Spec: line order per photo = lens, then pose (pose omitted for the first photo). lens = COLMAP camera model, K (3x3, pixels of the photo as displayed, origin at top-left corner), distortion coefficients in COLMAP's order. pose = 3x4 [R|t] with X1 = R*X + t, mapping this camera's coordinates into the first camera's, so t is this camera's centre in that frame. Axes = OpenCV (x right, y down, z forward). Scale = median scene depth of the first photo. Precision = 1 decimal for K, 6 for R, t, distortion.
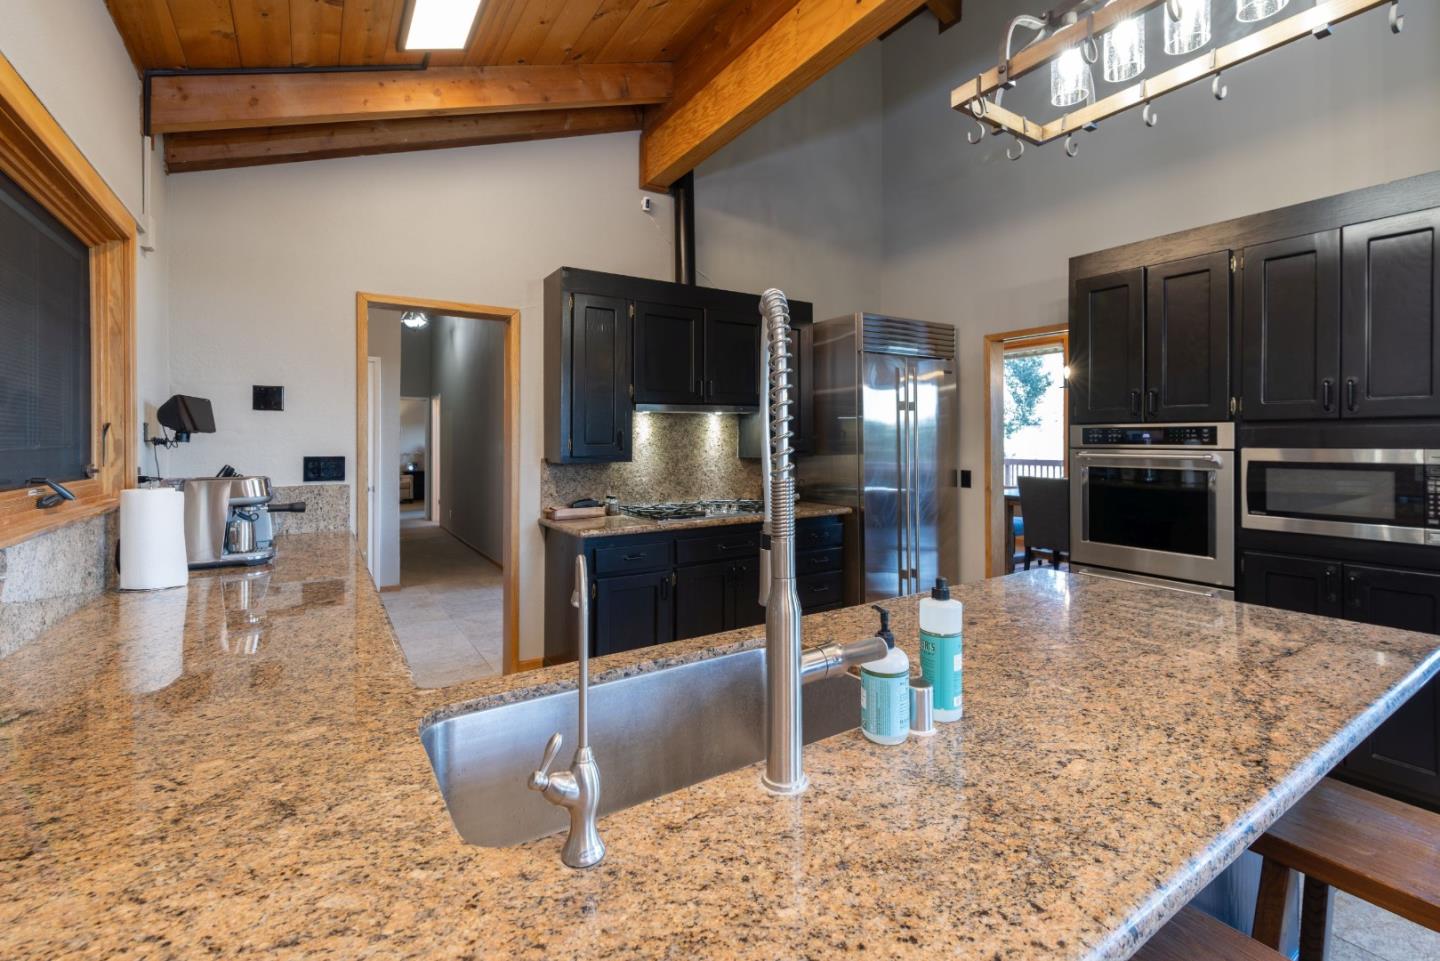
lens RADIAL K [[636.9, 0, 731.8], [0, 636.9, 443.4], [0, 0, 1]] dist [0.000831, -0.000512]
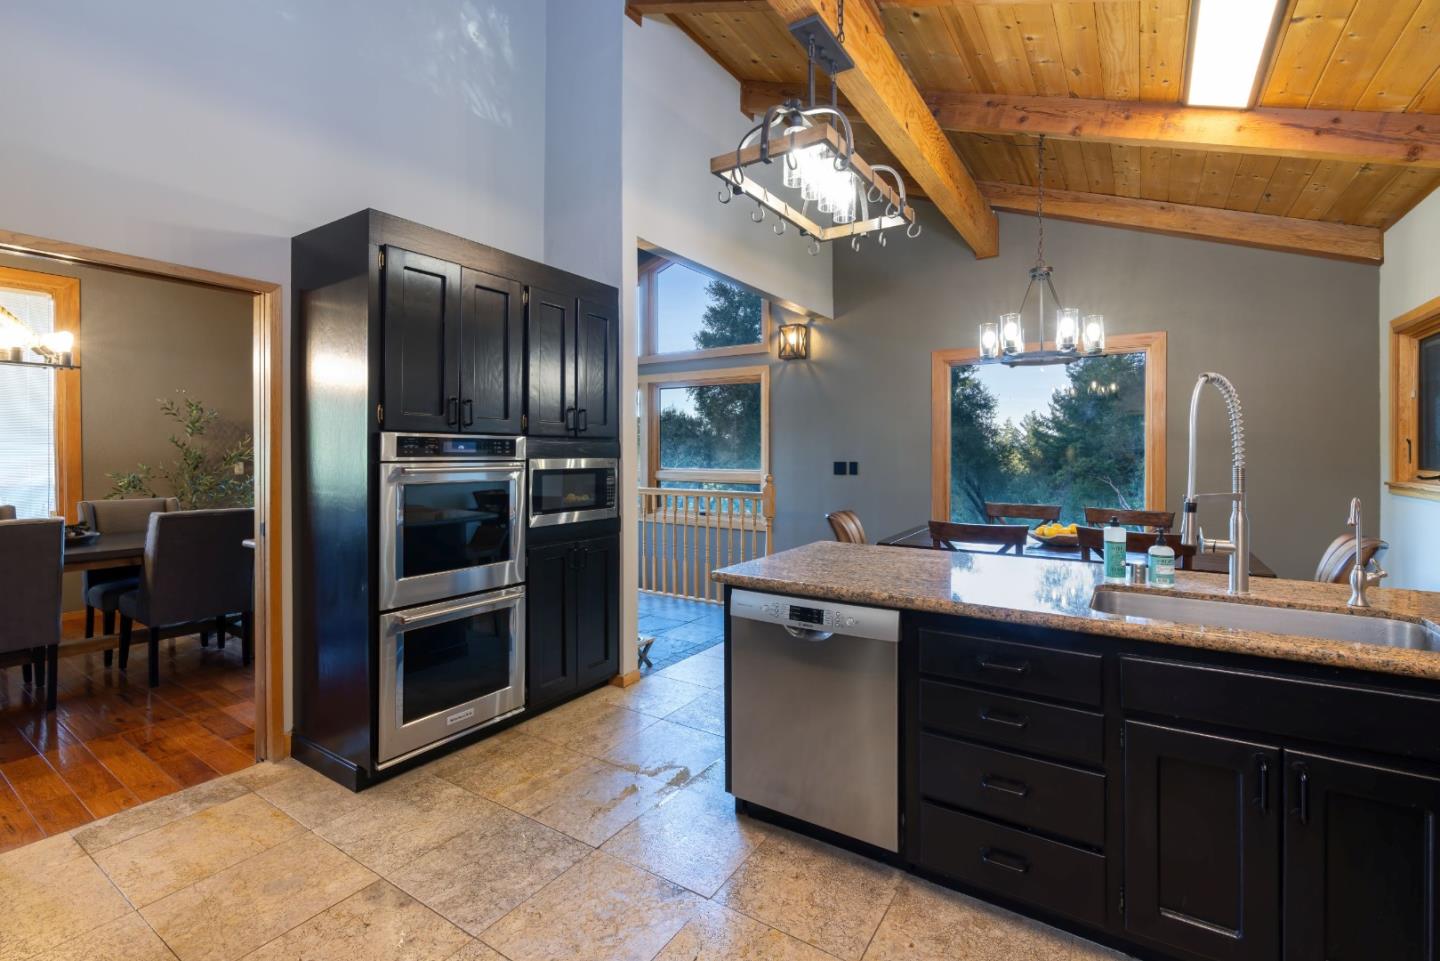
lens RADIAL K [[636.9, 0, 731.8], [0, 636.9, 443.4], [0, 0, 1]] dist [0.000831, -0.000512]
pose [[-0.400904, 0.015706, 0.915986, -0.332939], [0.007526, 0.999876, -0.013851, -0.001561], [-0.916089, 0.001341, -0.400972, 0.954471]]
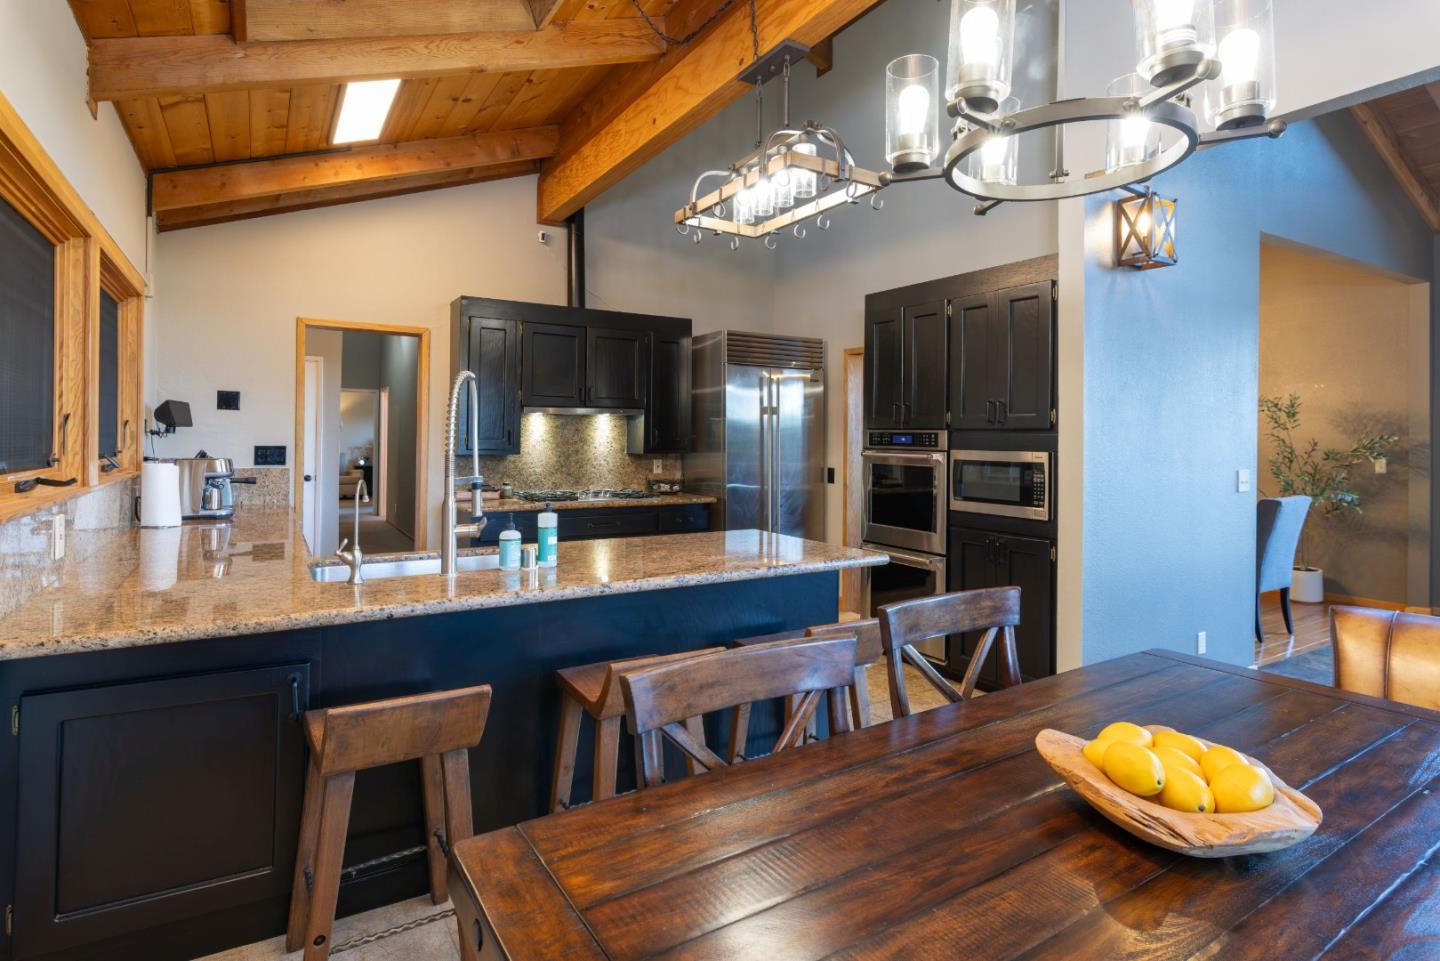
lens RADIAL K [[731.2, 0, 717.6], [0, 731.2, 444.8], [0, 0, 1]] dist [-0.003222, 0.000117]
pose [[0.999625, 0.015802, -0.022363, 0.294561], [-0.015713, 0.999868, 0.004162, -0.001780], [0.022426, -0.003809, 0.999741, -0.451260]]
